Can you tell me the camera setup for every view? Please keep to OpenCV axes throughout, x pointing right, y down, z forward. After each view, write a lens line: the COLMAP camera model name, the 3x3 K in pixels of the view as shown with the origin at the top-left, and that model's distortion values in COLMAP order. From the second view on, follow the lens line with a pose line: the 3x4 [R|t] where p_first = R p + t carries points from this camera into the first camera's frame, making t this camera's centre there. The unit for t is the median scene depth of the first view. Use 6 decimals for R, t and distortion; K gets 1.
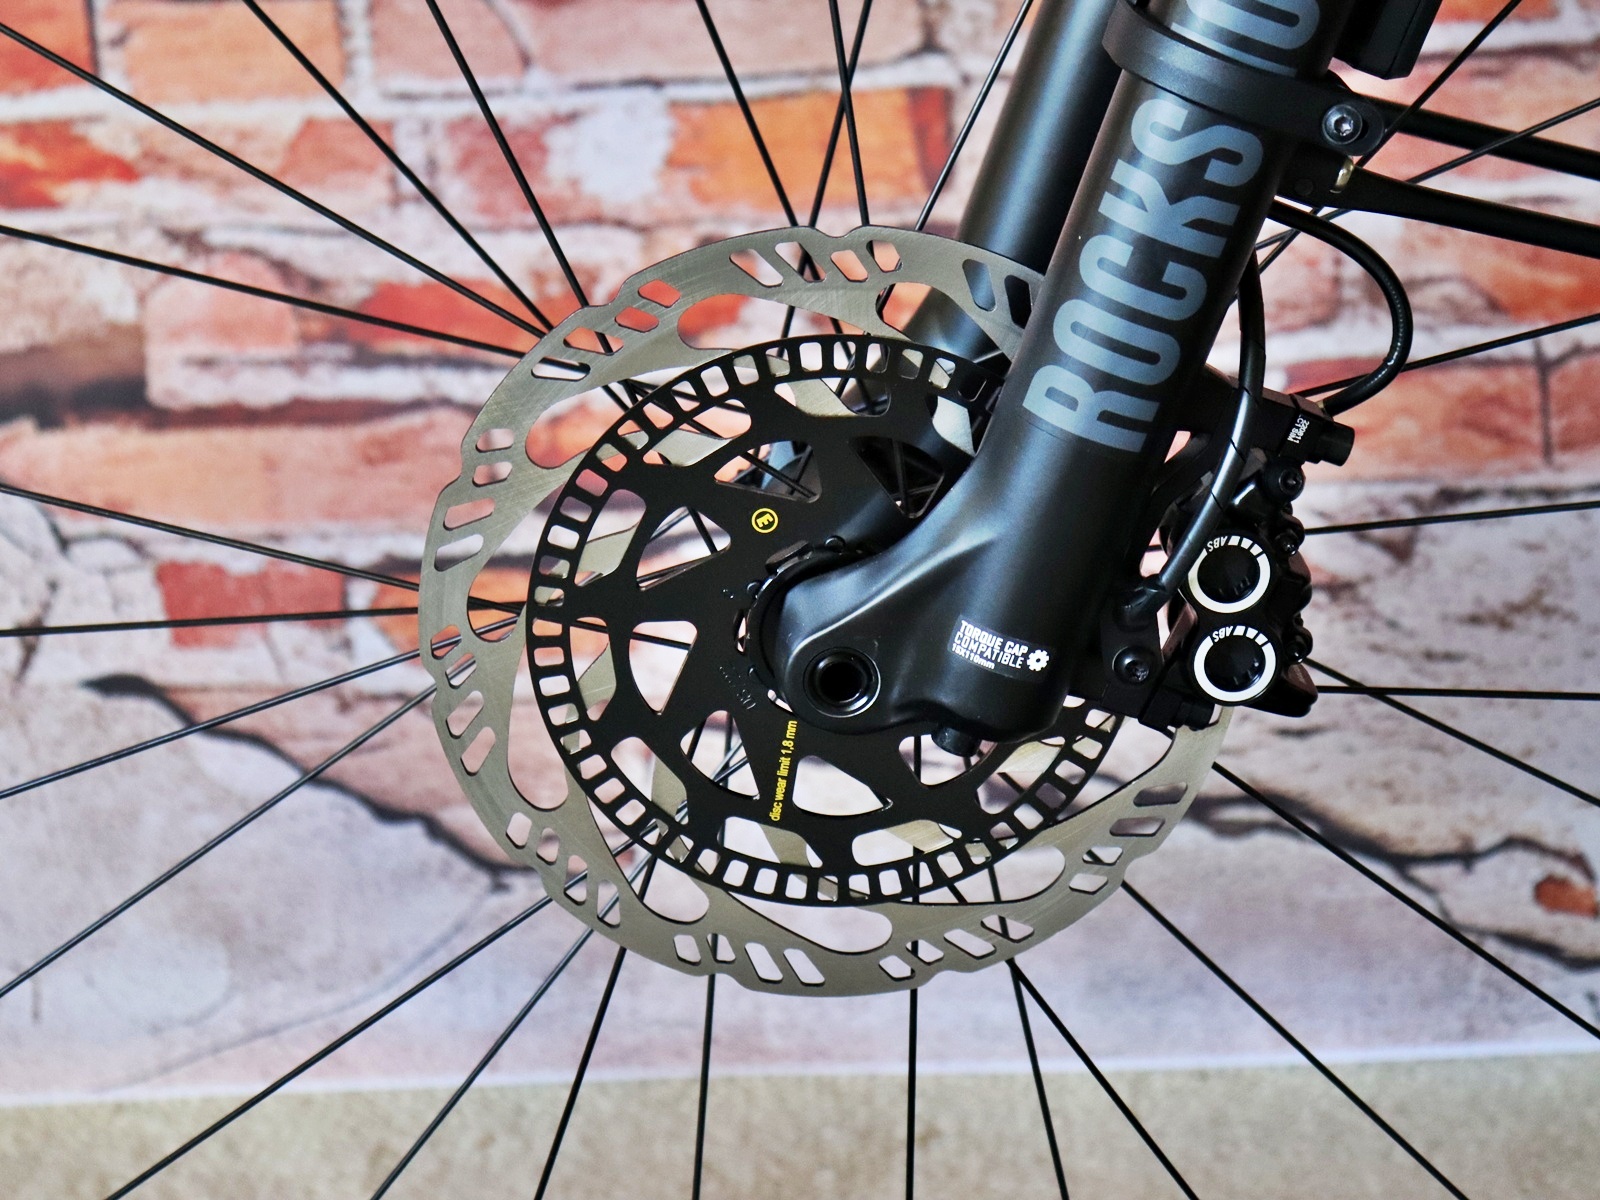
lens RADIAL K [[3467.9, 0, 866.9], [0, 3467.9, 551.4], [0, 0, 1]] dist [0.095570, 0.316066]
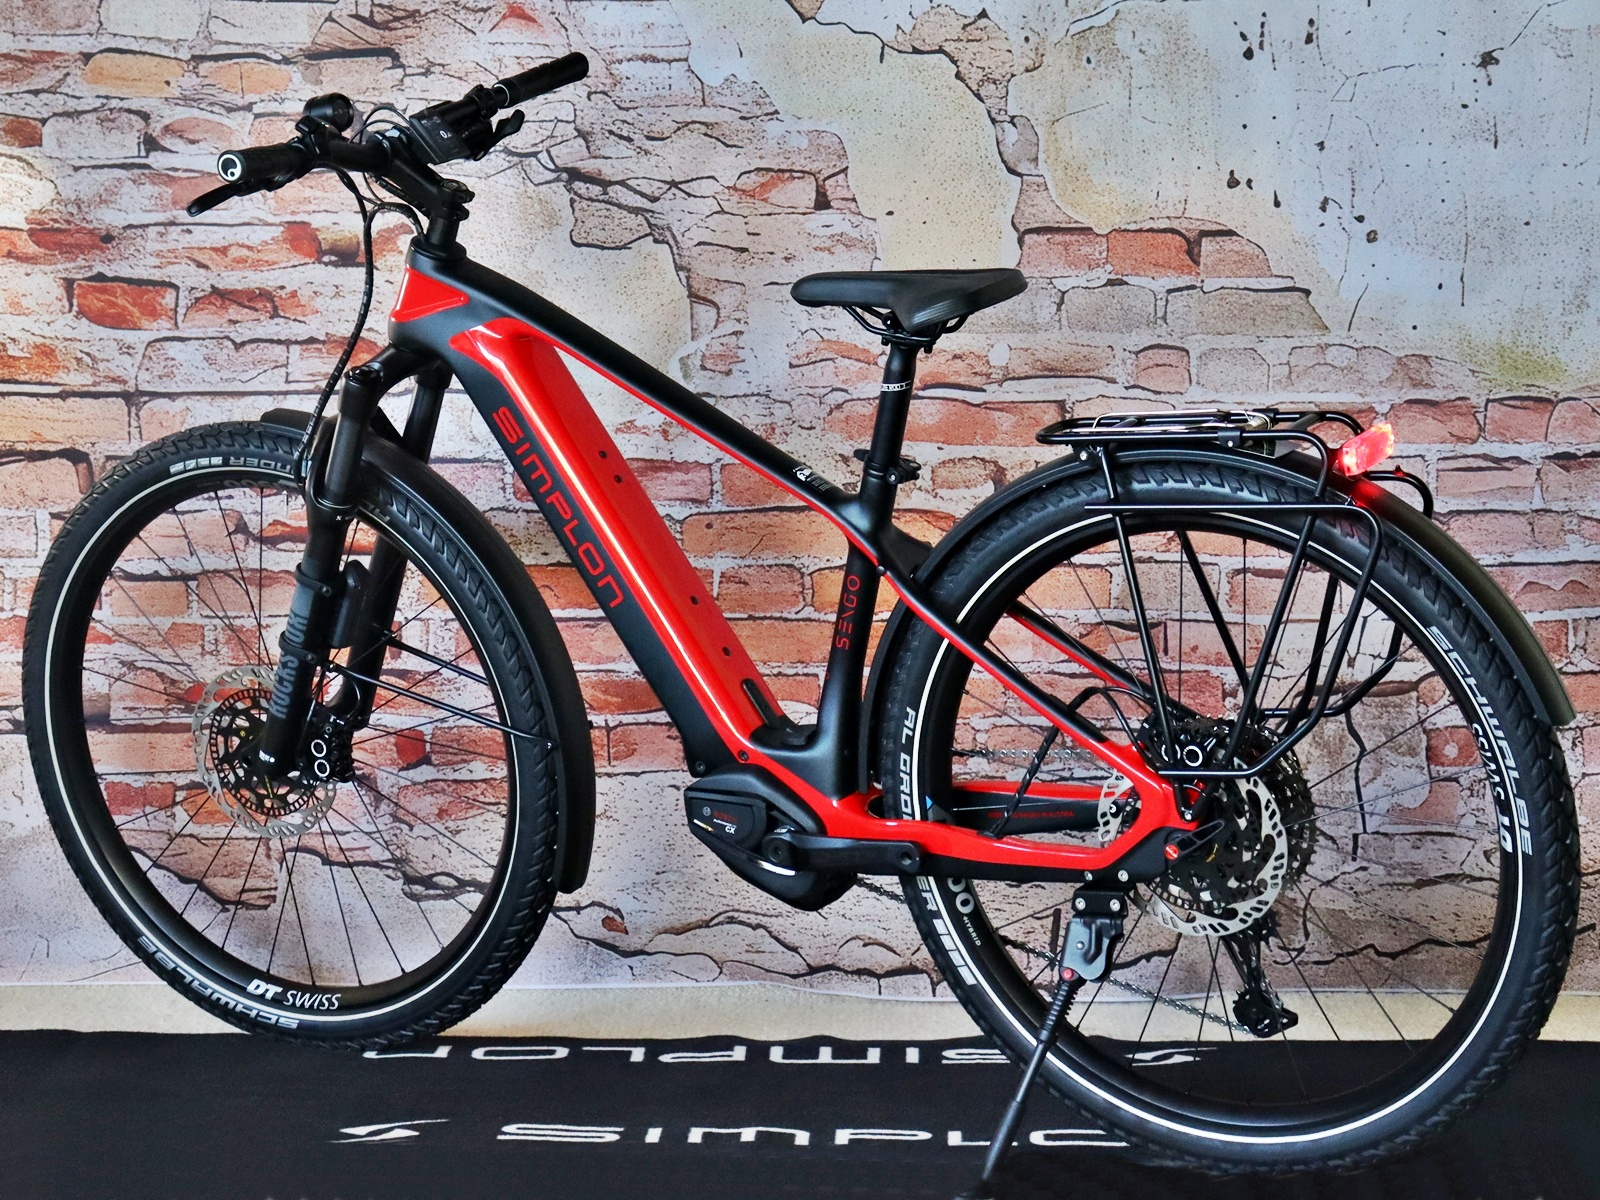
lens RADIAL K [[4122.0, 0, 794.4], [0, 4122.0, 411.7], [0, 0, 1]] dist [0.082126, 0.667111]
pose [[0.999007, 0.041234, -0.016860, 0.387727], [-0.043071, 0.990680, -0.129219, 0.114968], [0.011375, 0.129817, 0.991473, -2.311913]]
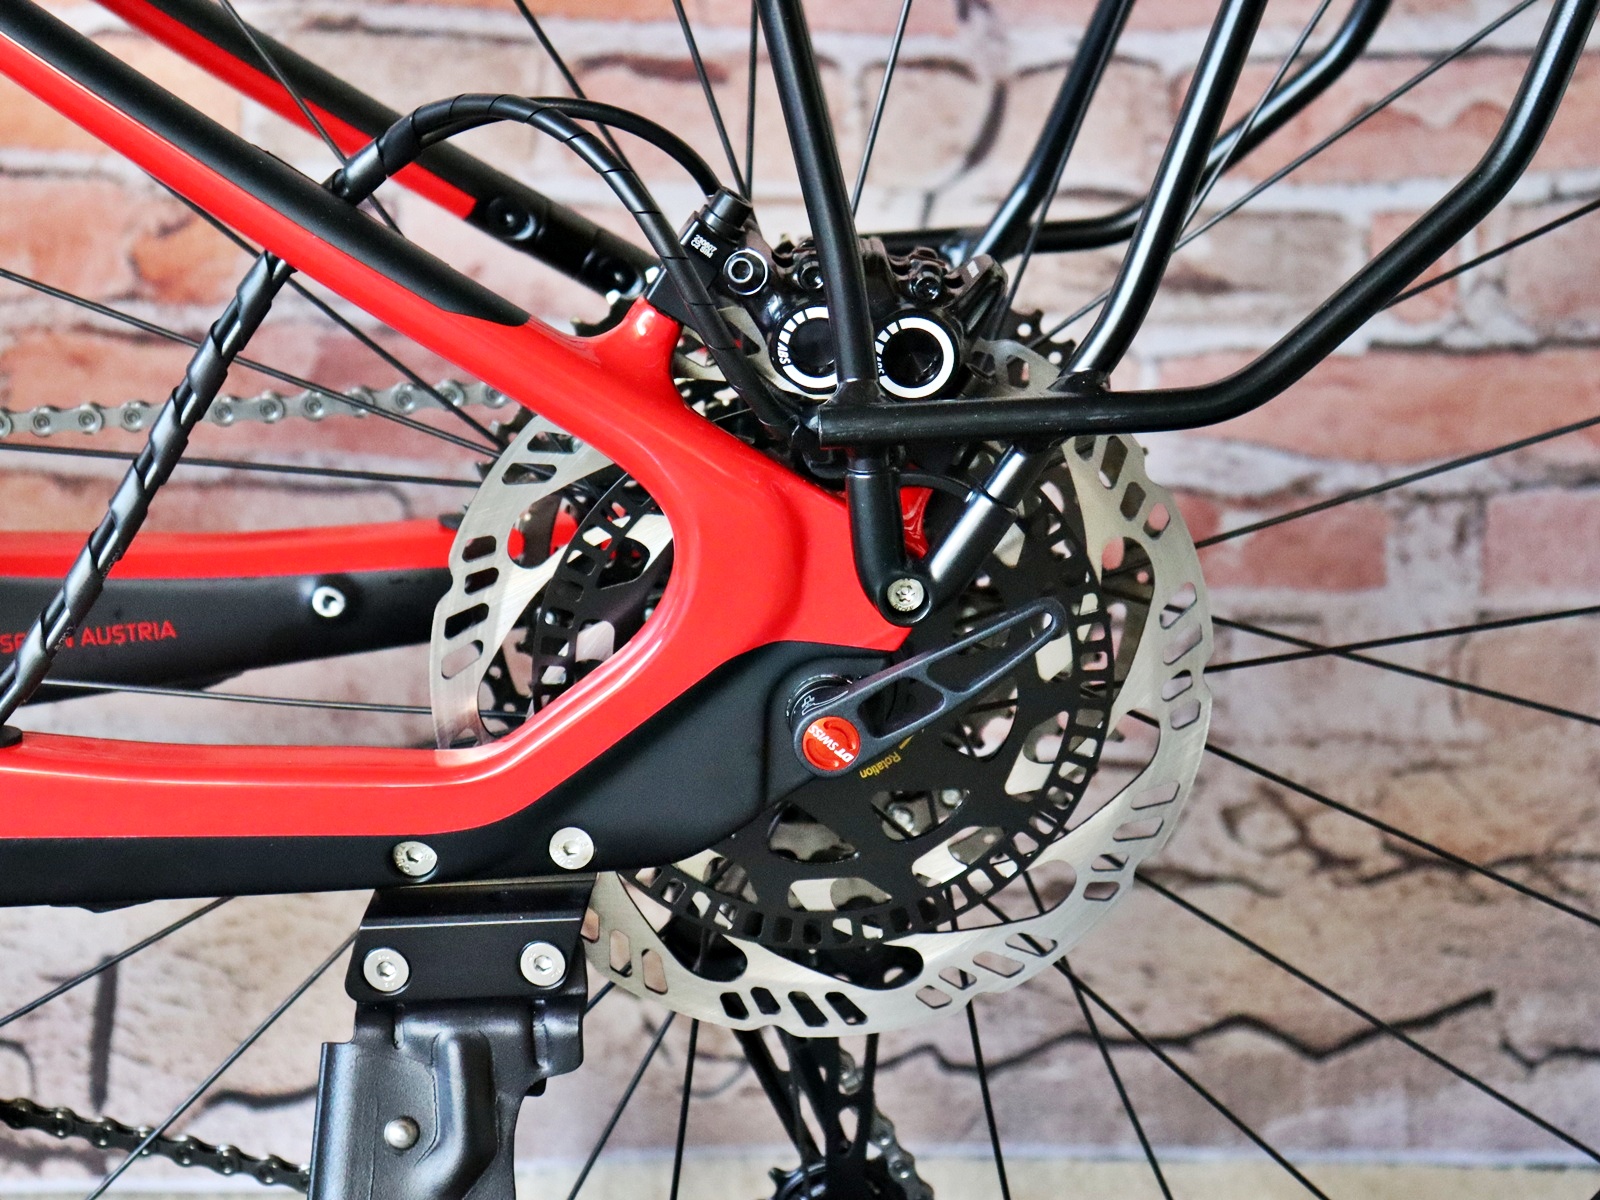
lens RADIAL K [[3282.6, 0, 855.2], [0, 3282.6, 570.4], [0, 0, 1]] dist [0.090558, 0.341334]
pose [[0.997045, 0.055022, 0.053604, 0.723855], [-0.052339, 0.997366, -0.050223, -0.004497], [-0.056226, 0.047269, 0.997298, -0.001632]]
